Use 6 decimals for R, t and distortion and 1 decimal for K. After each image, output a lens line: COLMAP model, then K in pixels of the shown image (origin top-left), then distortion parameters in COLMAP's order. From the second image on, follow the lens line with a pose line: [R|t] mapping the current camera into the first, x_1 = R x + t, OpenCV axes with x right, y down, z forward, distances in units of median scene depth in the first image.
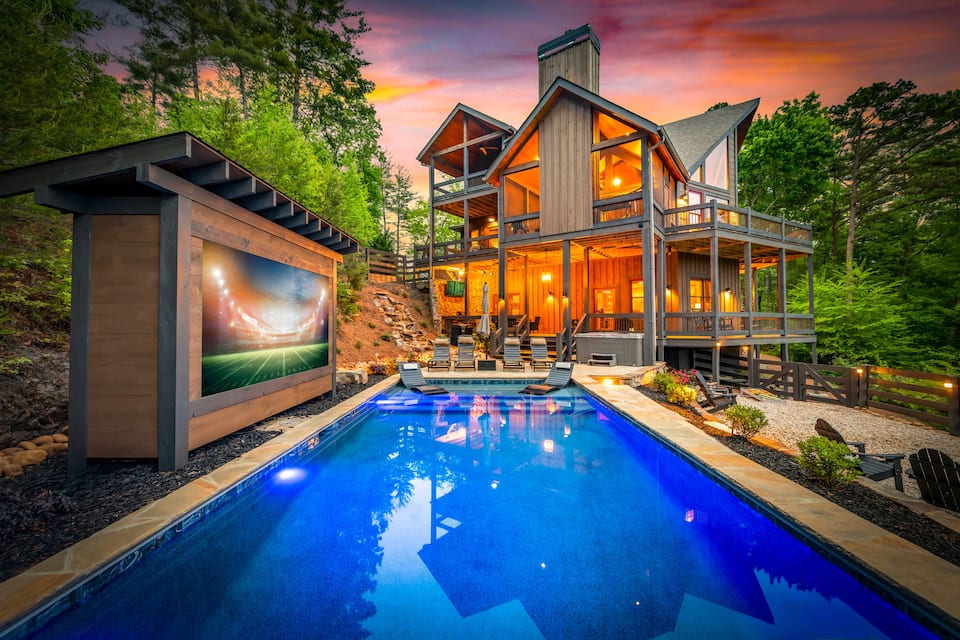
lens RADIAL K [[402.6, 0, 478.2], [0, 402.6, 319.9], [0, 0, 1]] dist [0.010120, -0.000133]
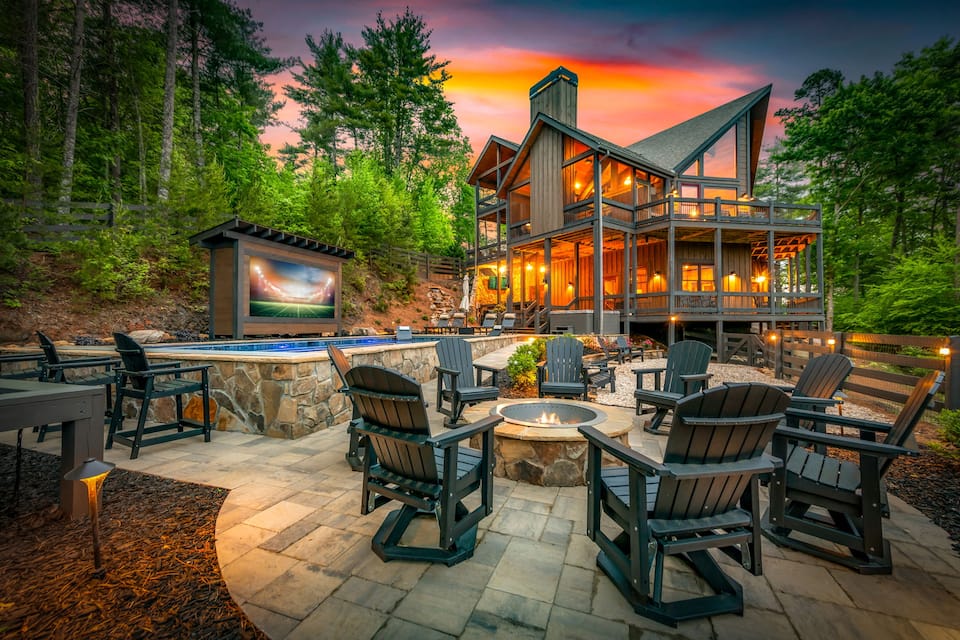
lens RADIAL K [[397.9, 0, 479.3], [0, 397.9, 322.3], [0, 0, 1]] dist [0.008128, 0.000158]
pose [[0.947551, -0.005792, -0.319552, 0.403276], [0.005893, 0.999982, -0.000651, 0.063406], [0.319551, -0.001266, 0.947568, -0.252104]]
